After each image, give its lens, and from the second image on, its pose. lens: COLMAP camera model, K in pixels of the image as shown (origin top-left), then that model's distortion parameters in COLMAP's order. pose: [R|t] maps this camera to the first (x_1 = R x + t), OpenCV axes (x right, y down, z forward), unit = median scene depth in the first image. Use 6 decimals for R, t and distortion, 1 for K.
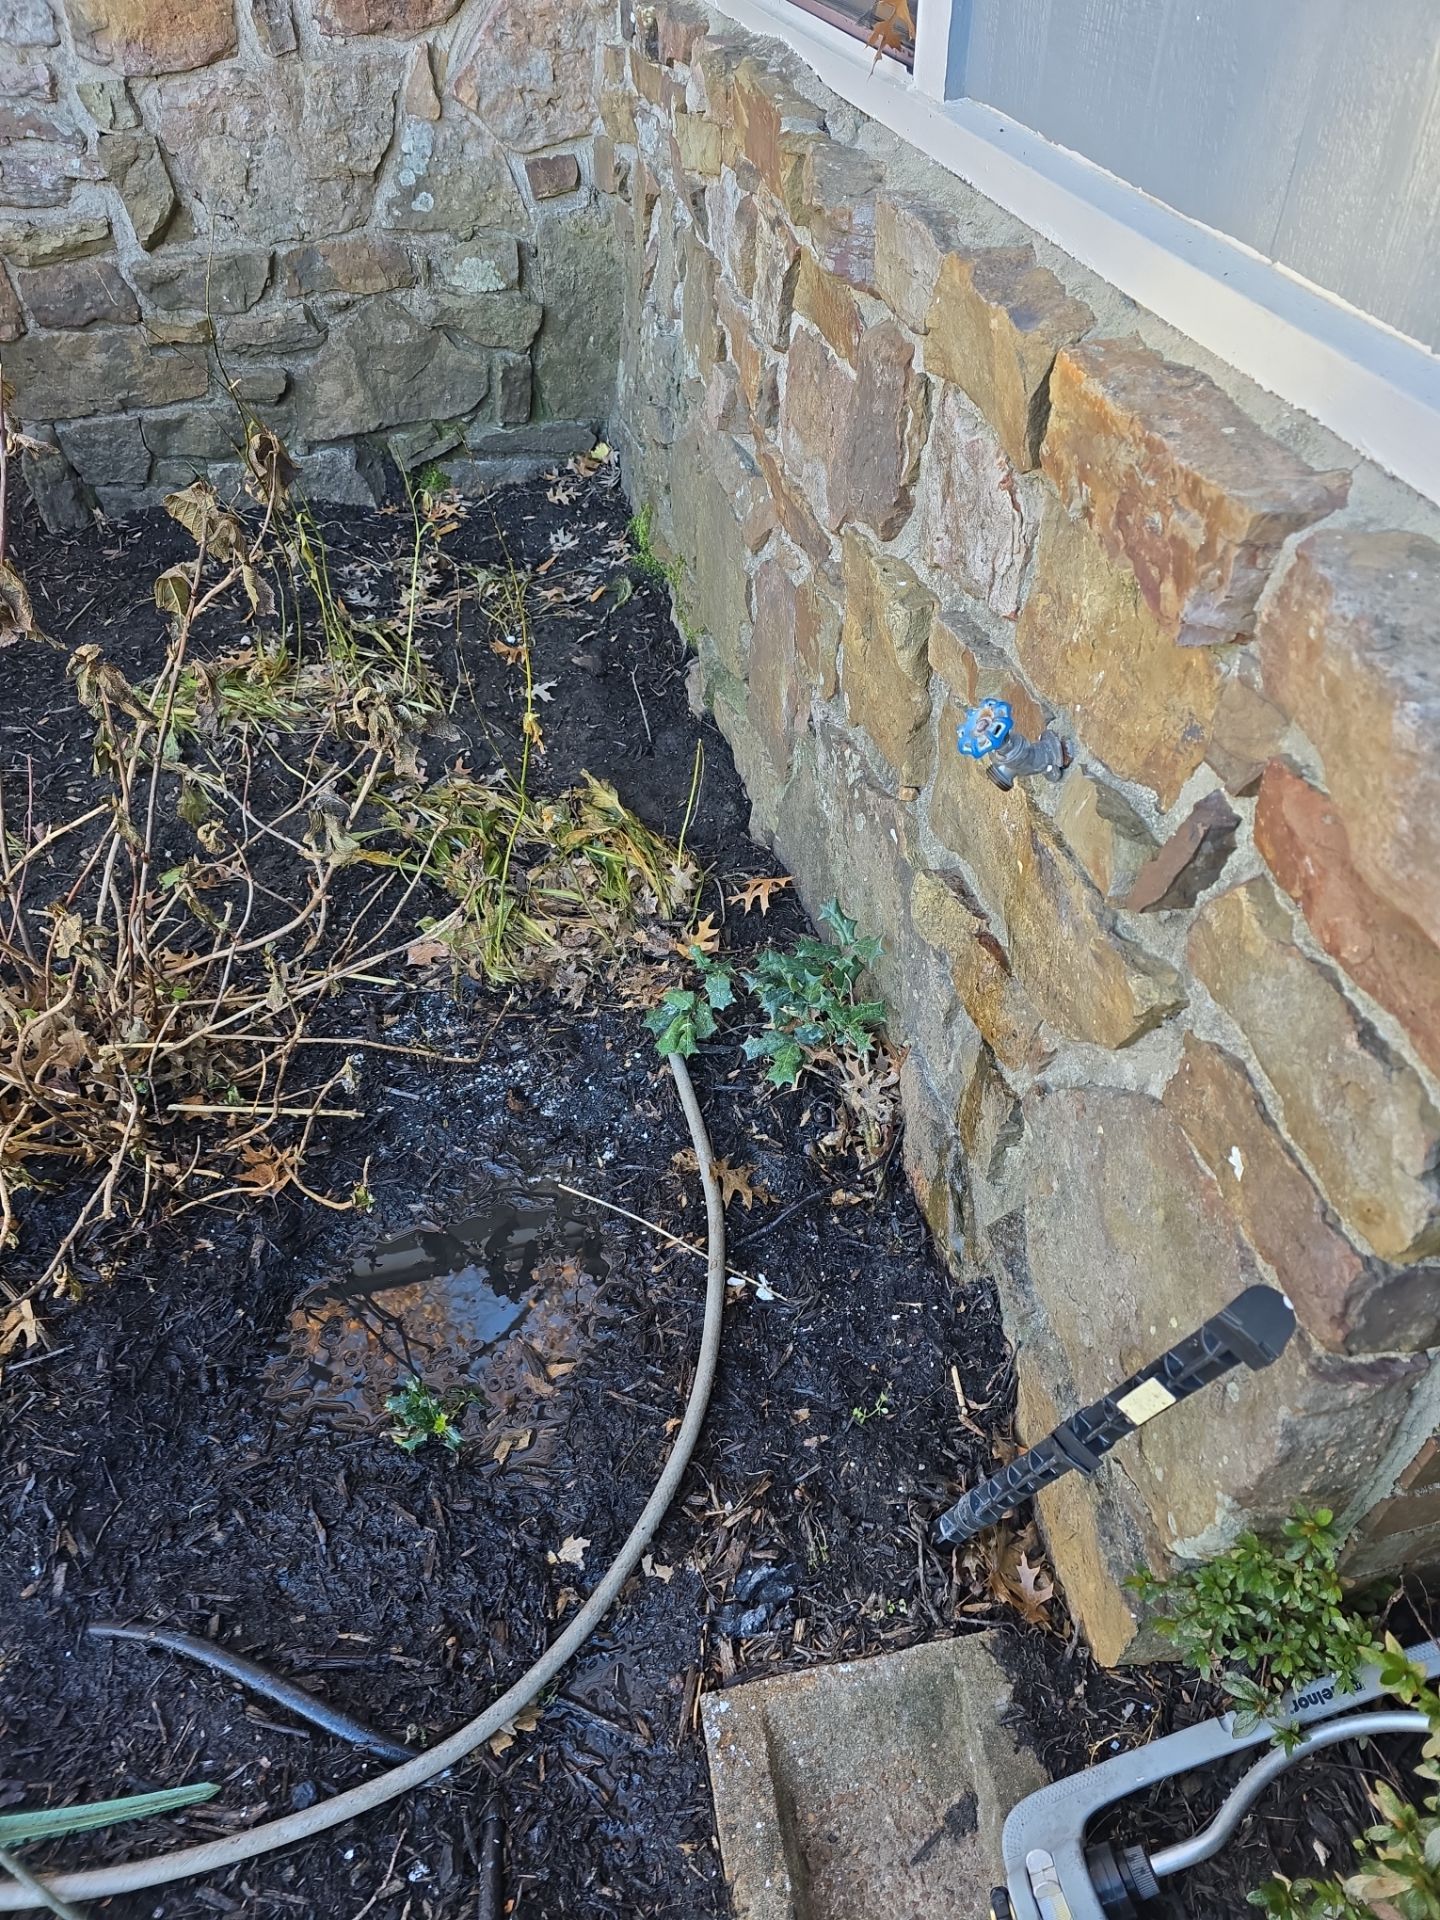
lens RADIAL K [[1272.4, 0, 716.1], [0, 1272.4, 960.2], [0, 0, 1]] dist [0.066313, -0.063619]
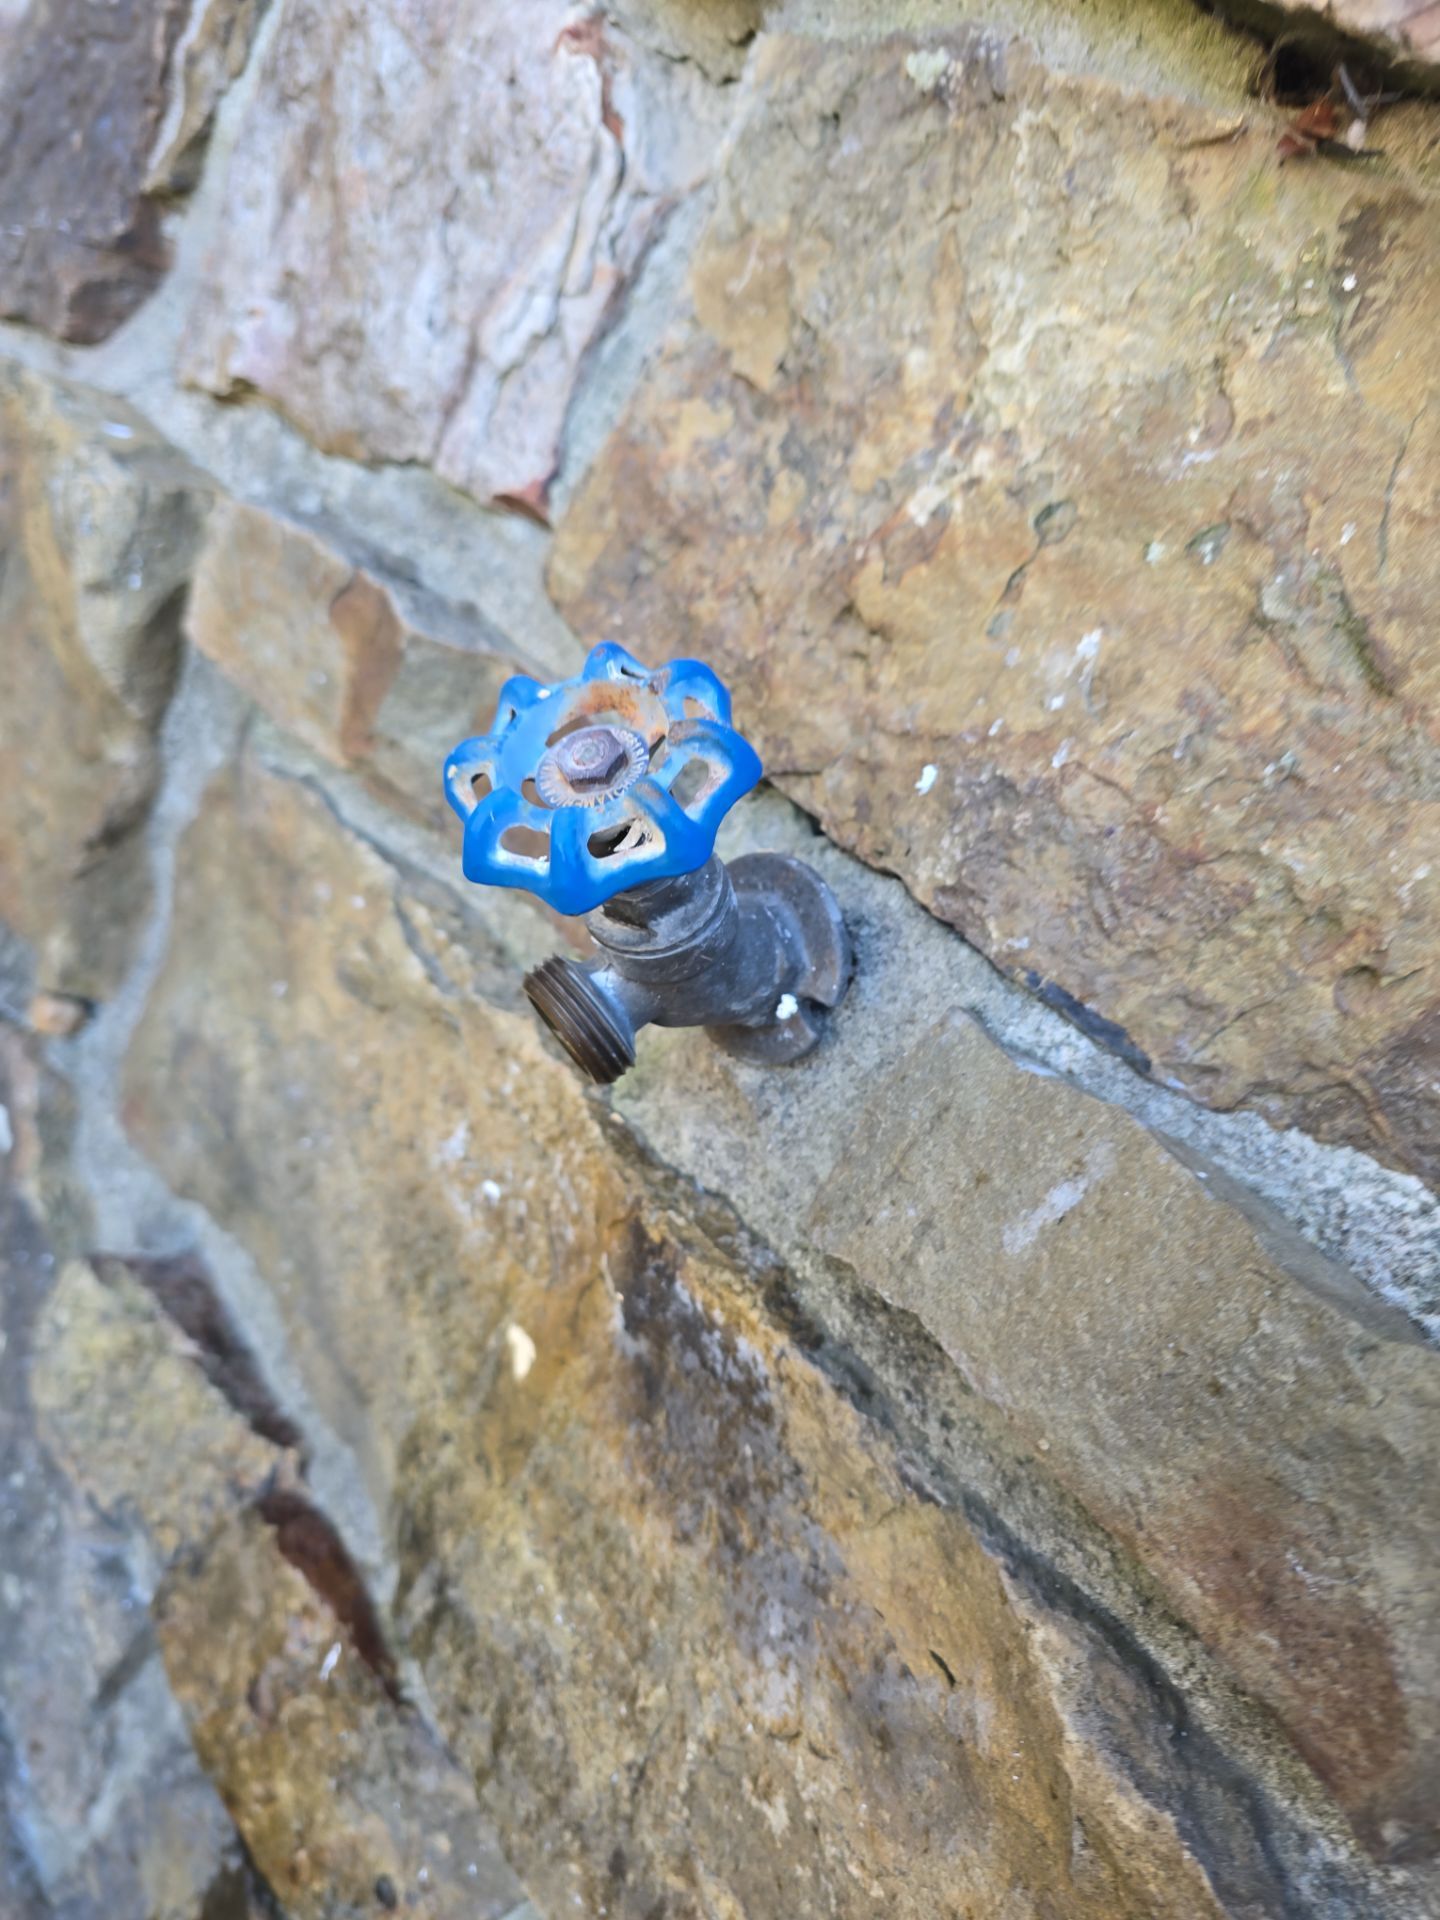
lens RADIAL K [[1367.7, 0, 720.0], [0, 1367.7, 960.0], [0, 0, 1]] dist [-0.024806, 0.003555]
pose [[0.799381, 0.135776, 0.585281, 0.069885], [-0.030321, 0.982006, -0.186398, -0.076110], [-0.600058, 0.131257, 0.789114, 0.553853]]
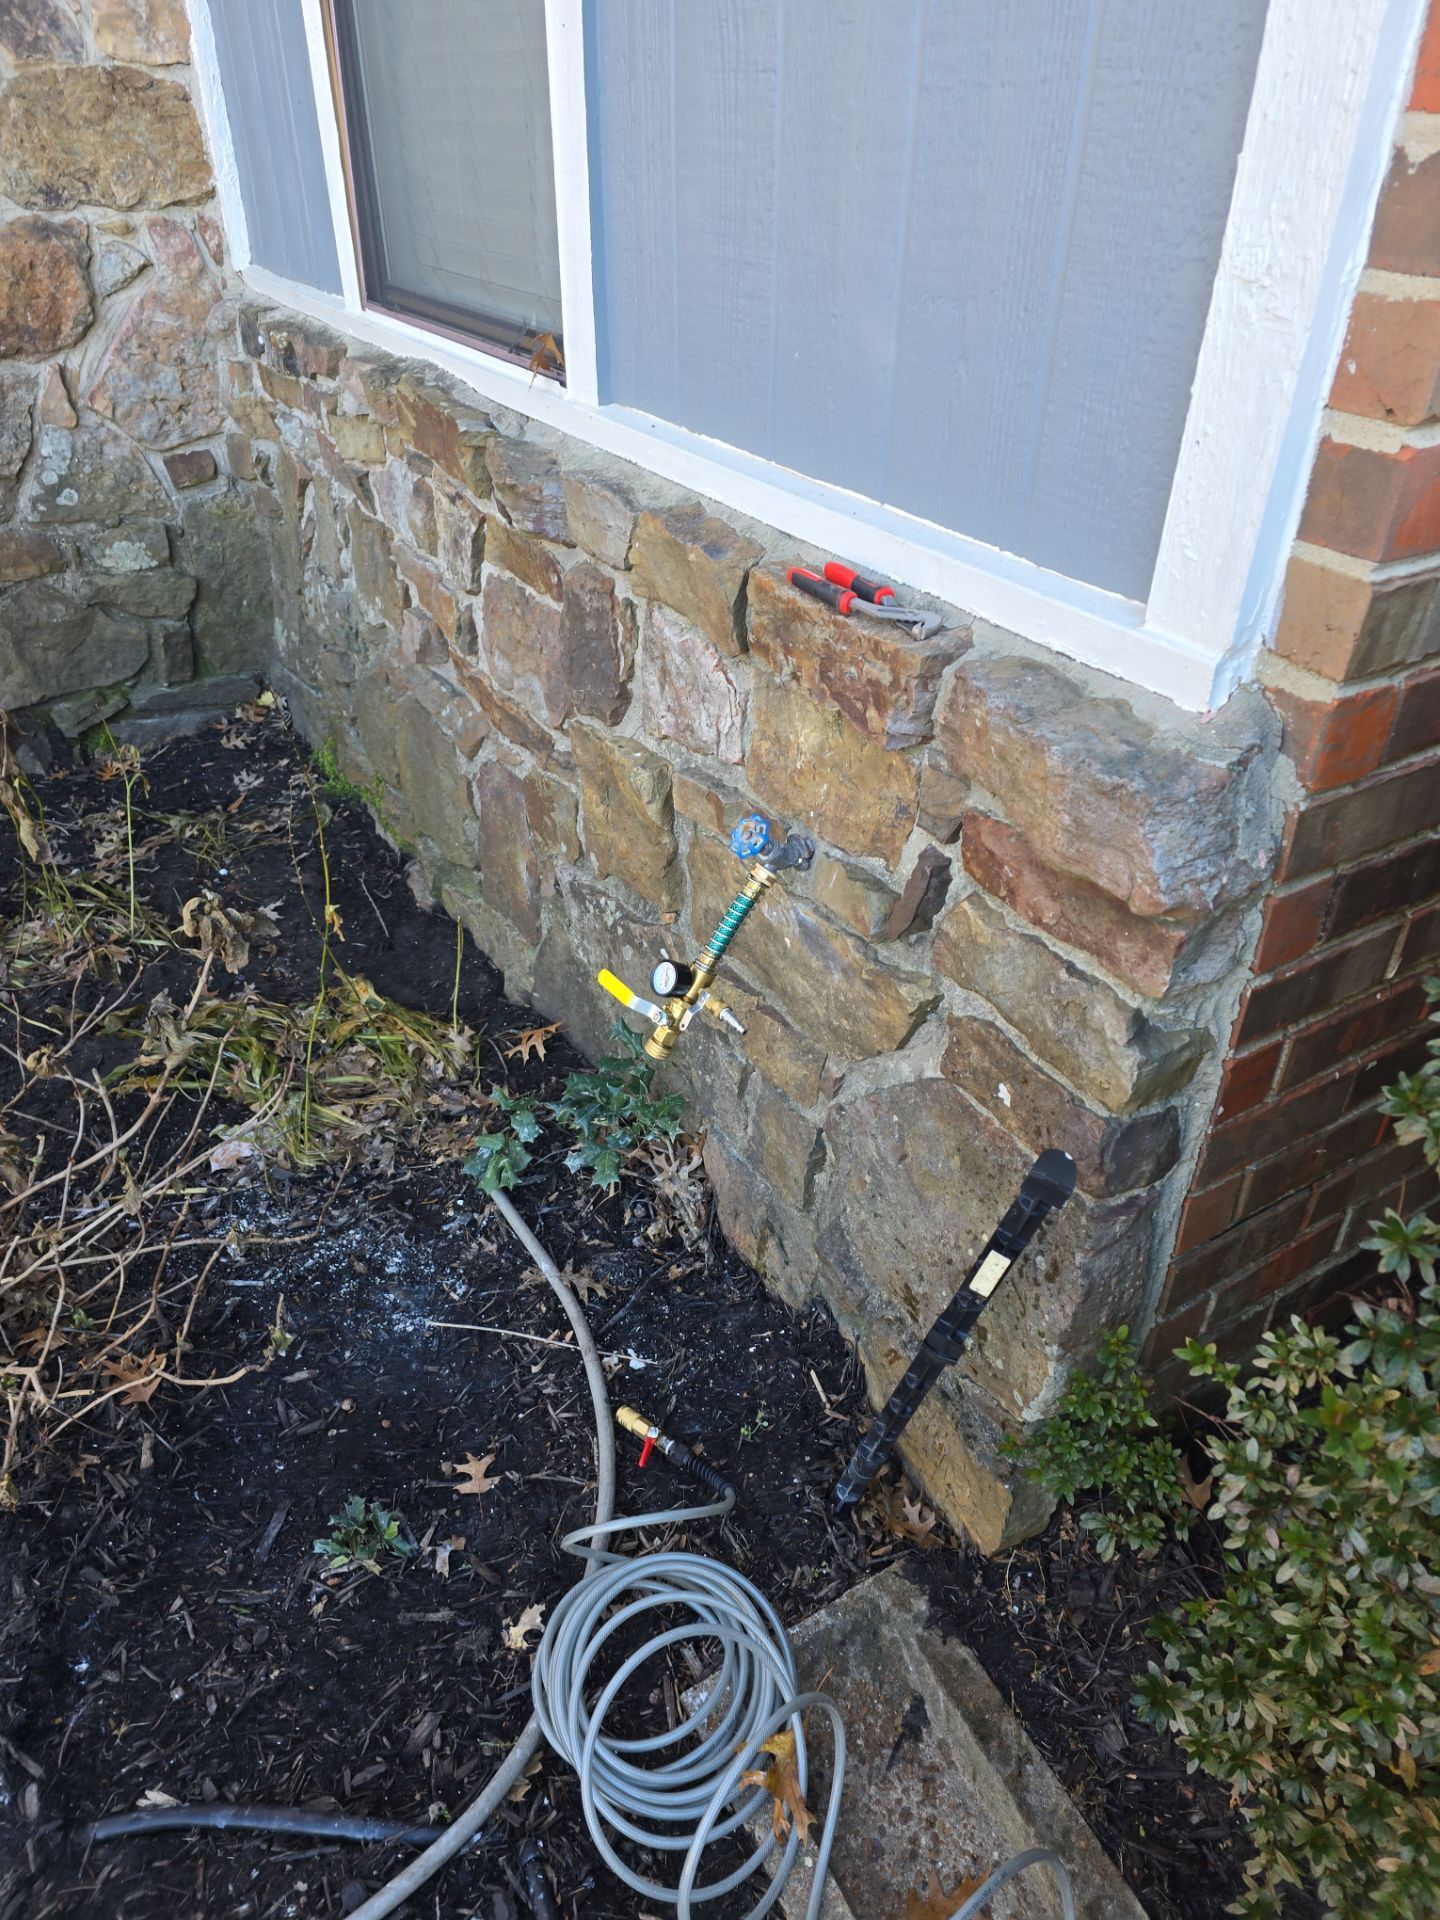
lens RADIAL K [[1272.4, 0, 716.1], [0, 1272.4, 960.2], [0, 0, 1]] dist [0.066313, -0.063619]
pose [[0.945977, -0.165683, 0.278704, -0.146460], [0.208634, 0.969034, -0.132078, 0.075484], [-0.248190, 0.183090, 0.951252, -0.157670]]
